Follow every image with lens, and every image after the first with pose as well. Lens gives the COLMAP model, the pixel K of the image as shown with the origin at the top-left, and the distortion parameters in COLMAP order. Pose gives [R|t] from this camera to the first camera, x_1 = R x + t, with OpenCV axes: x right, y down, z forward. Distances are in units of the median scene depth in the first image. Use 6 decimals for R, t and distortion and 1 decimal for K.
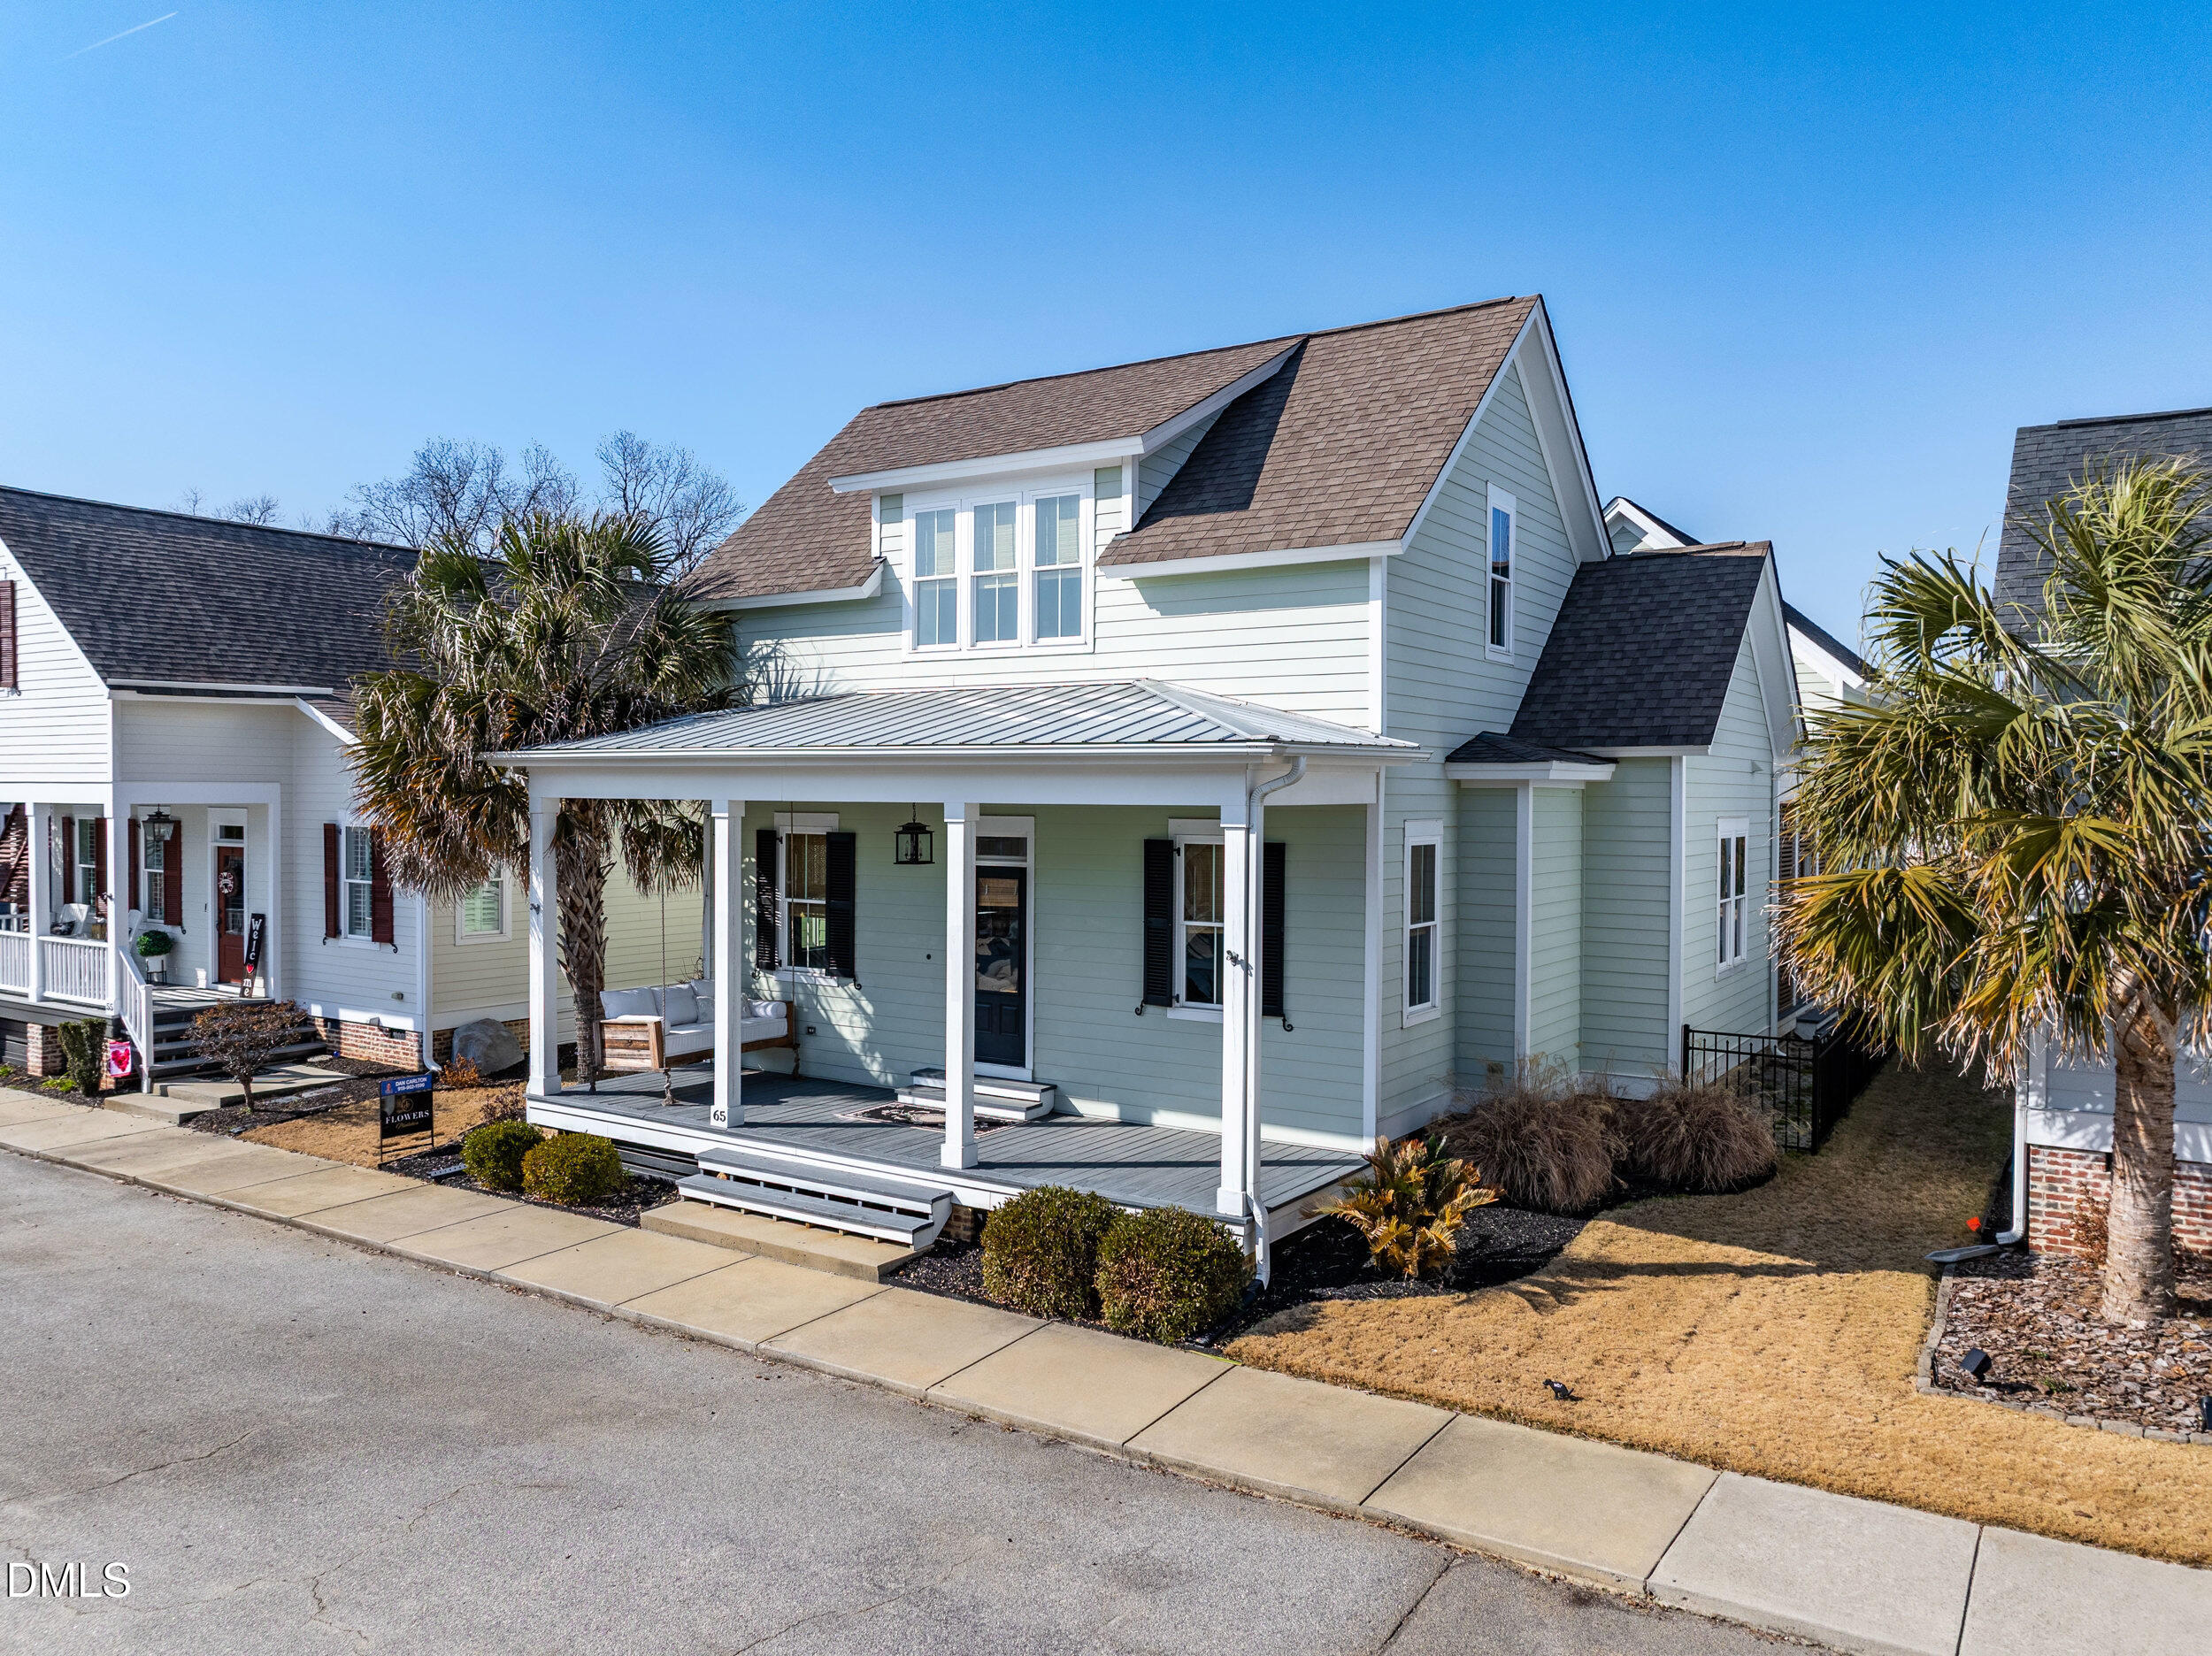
lens RADIAL K [[1578.0, 0, 1106.0], [0, 1578.0, 828.0], [0, 0, 1]] dist [-0.039176, 0.046405]
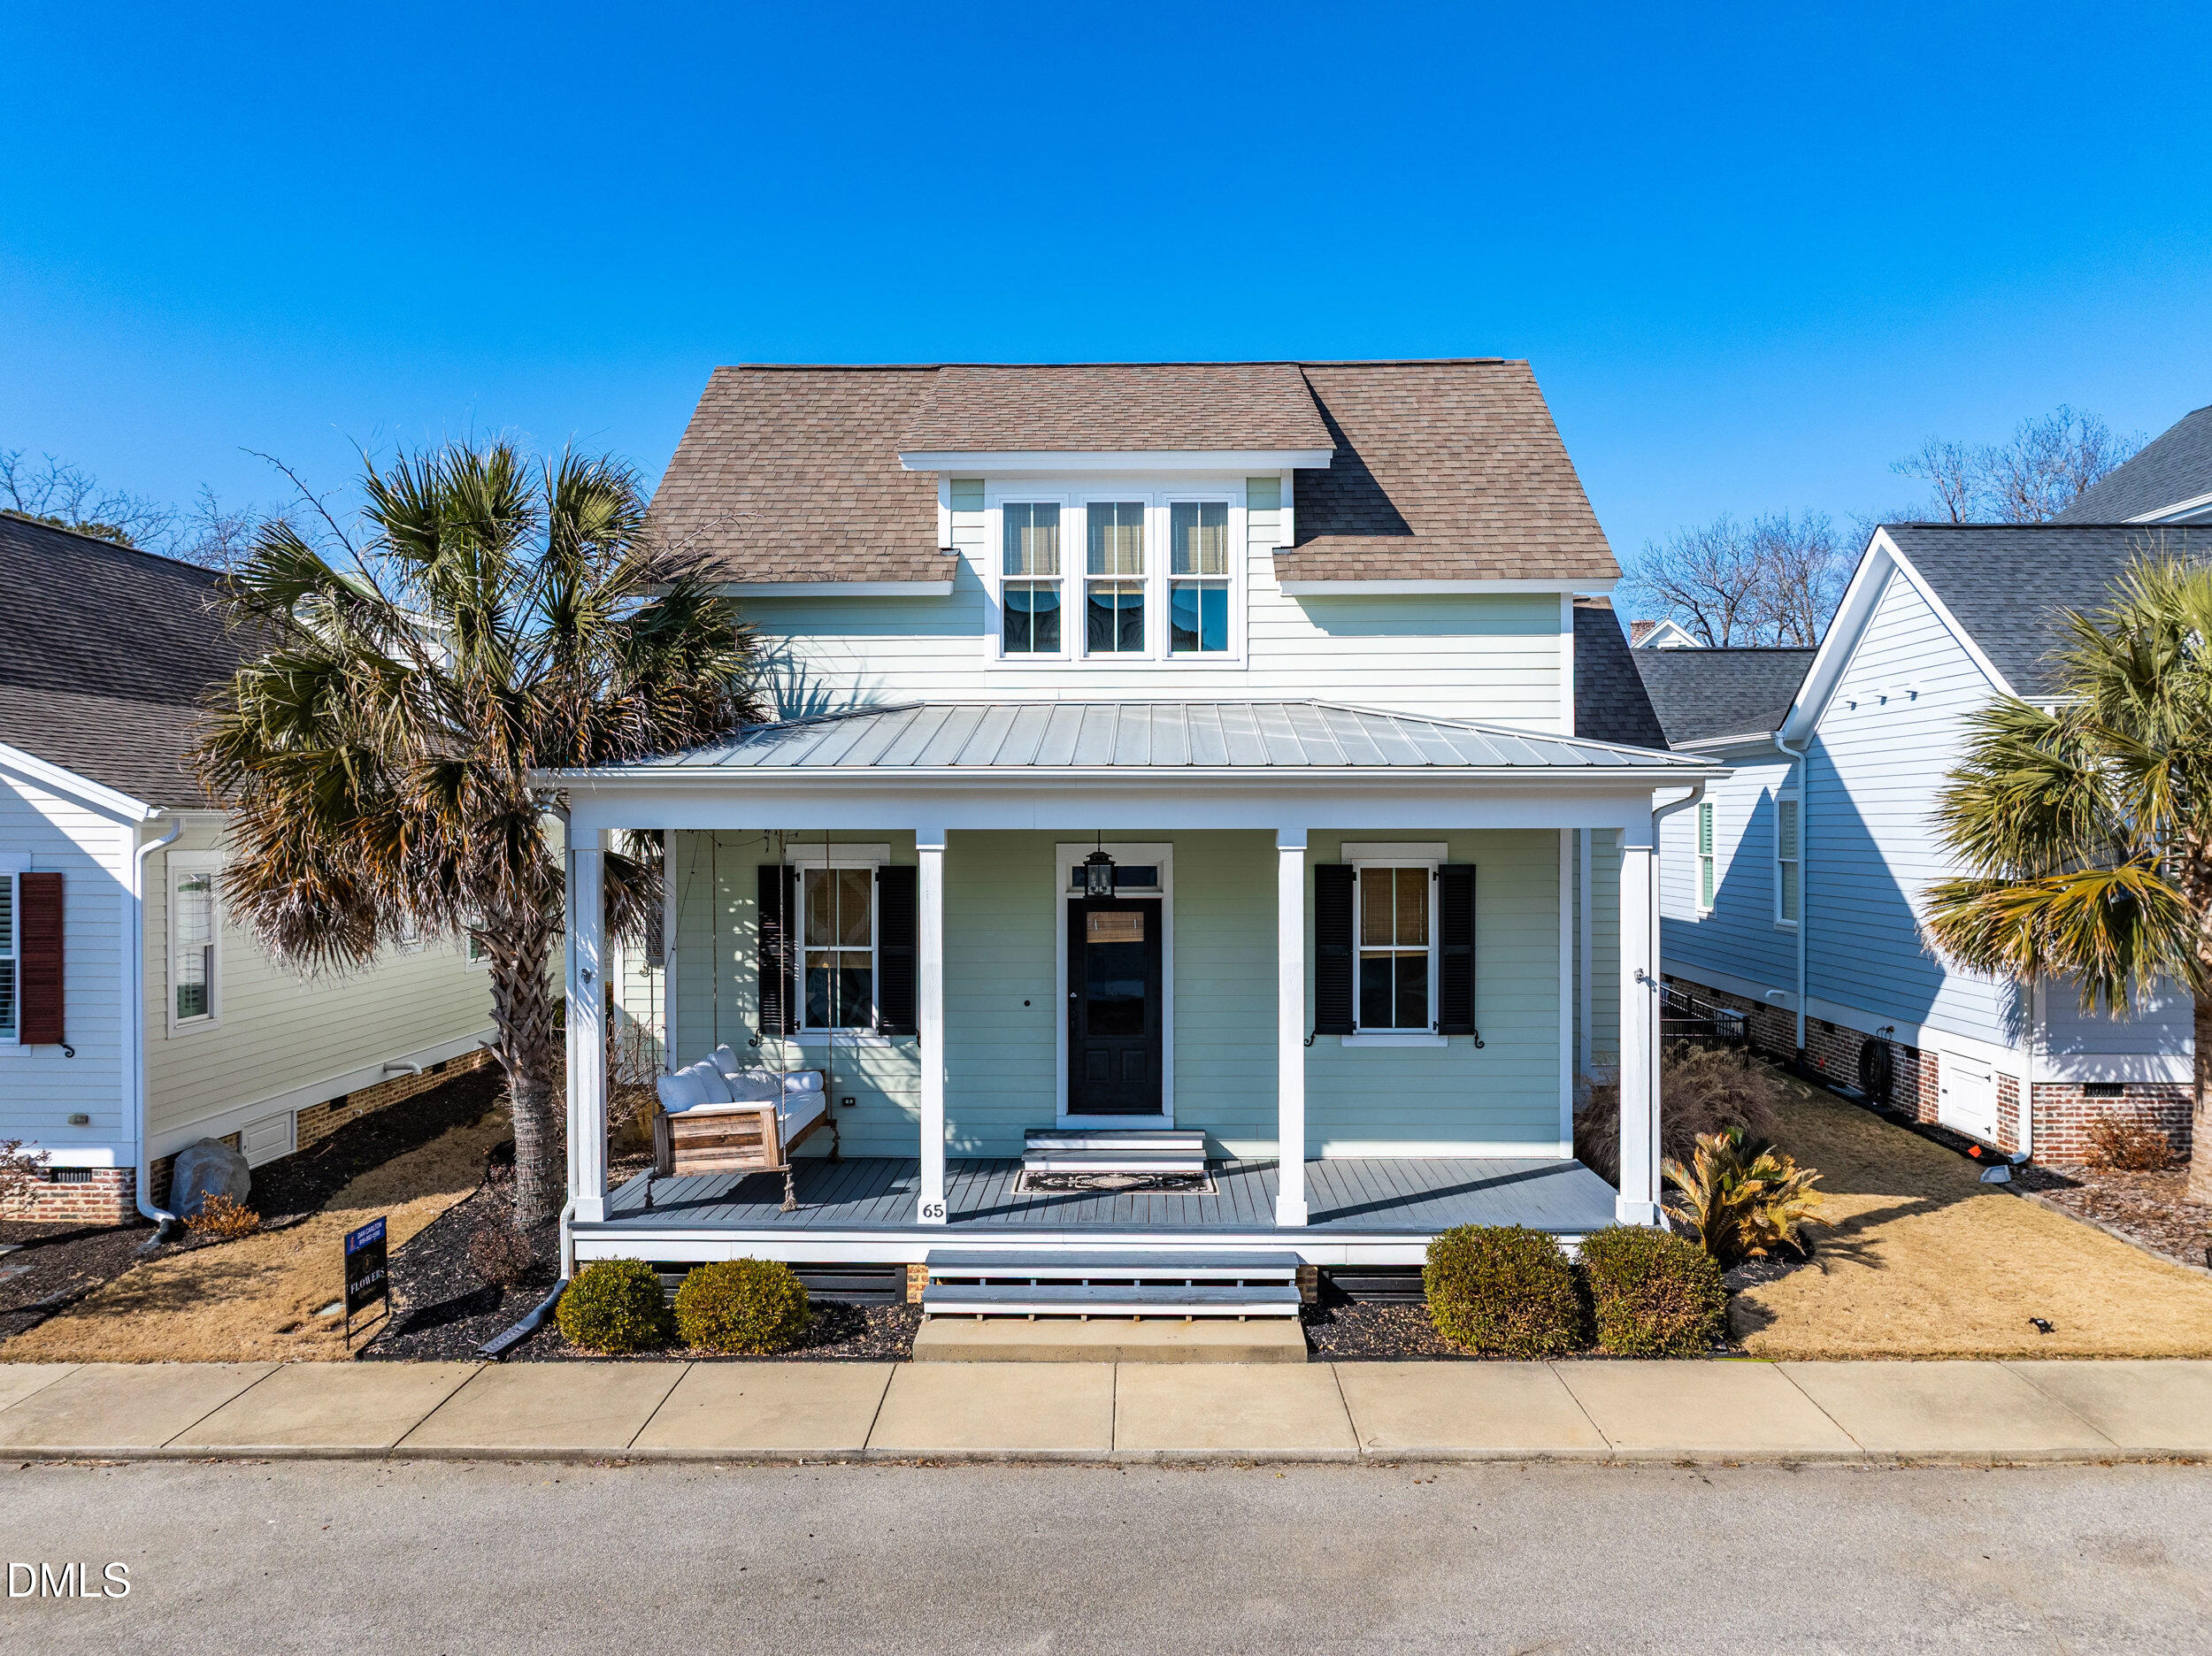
lens RADIAL K [[1578.0, 0, 1106.0], [0, 1578.0, 828.0], [0, 0, 1]] dist [-0.039176, 0.046405]
pose [[0.850466, -0.011557, 0.525903, -0.592185], [0.019006, 0.999781, -0.008764, -0.009221], [-0.525687, 0.017449, 0.850499, 0.240718]]
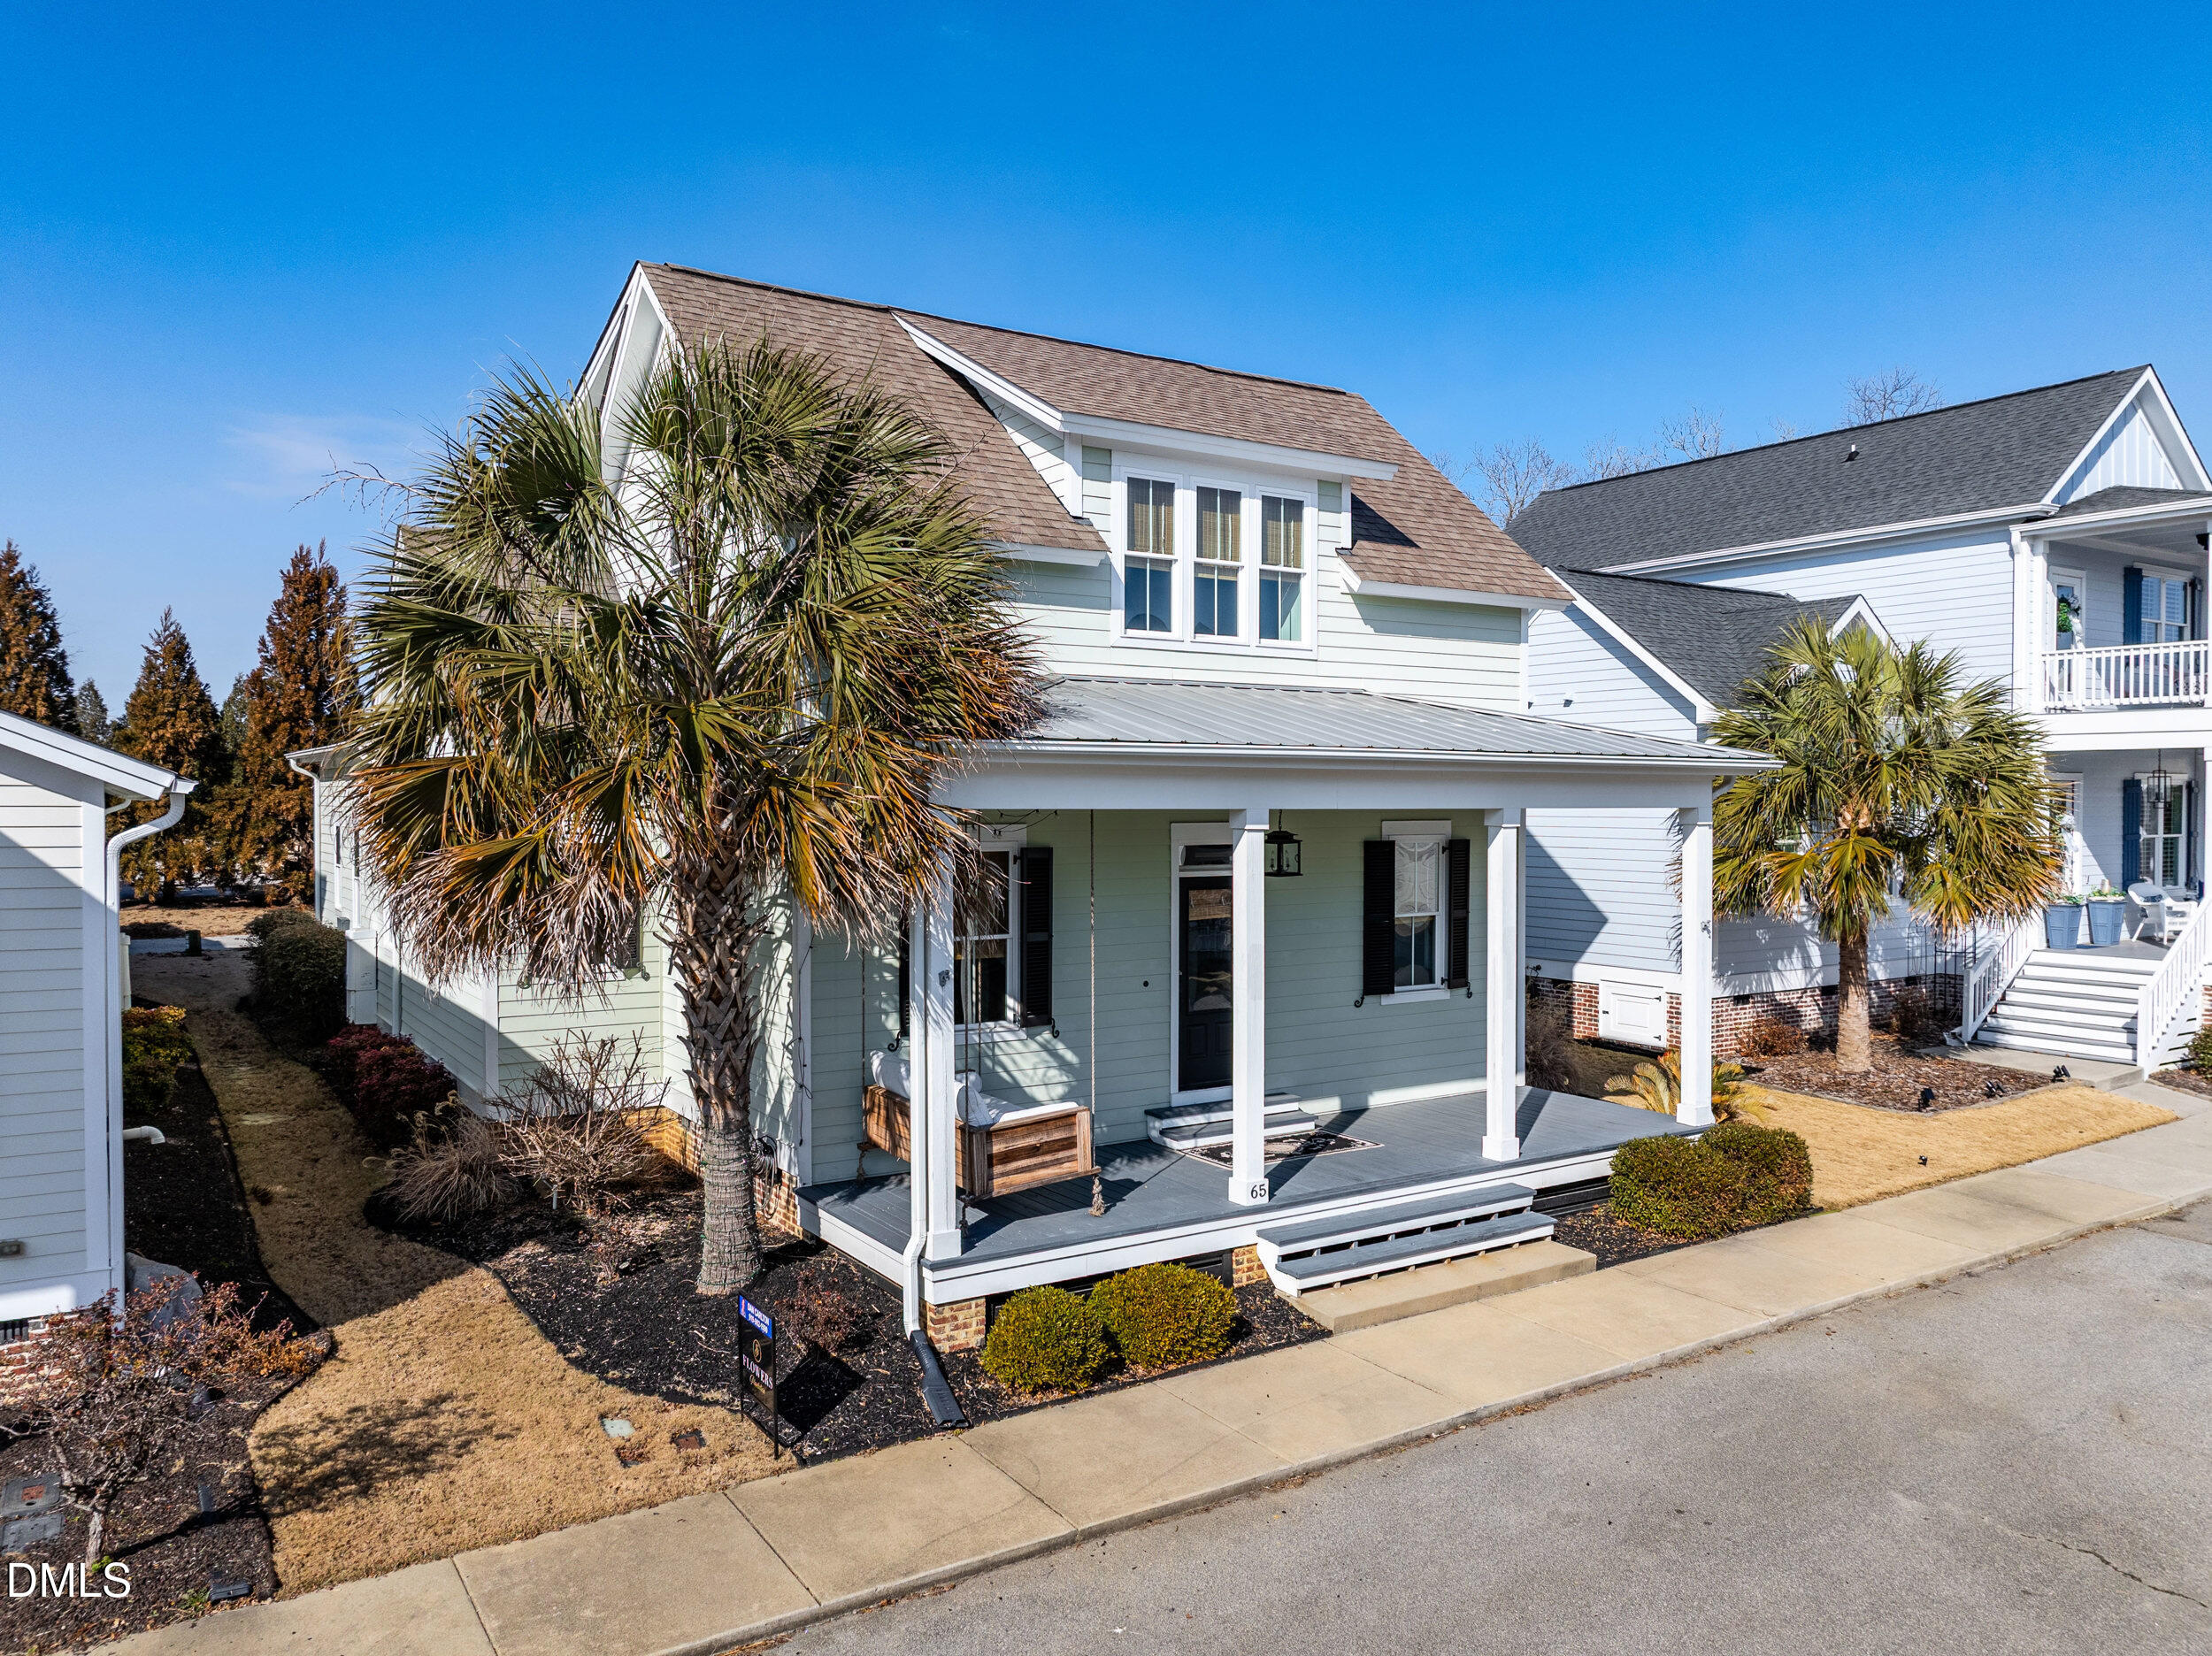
lens RADIAL K [[1578.0, 0, 1106.0], [0, 1578.0, 828.0], [0, 0, 1]] dist [-0.039176, 0.046405]
pose [[0.410939, -0.024083, 0.911345, -1.012023], [0.019451, 0.999655, 0.017646, -0.023752], [-0.911455, 0.010475, 0.411266, 0.718836]]
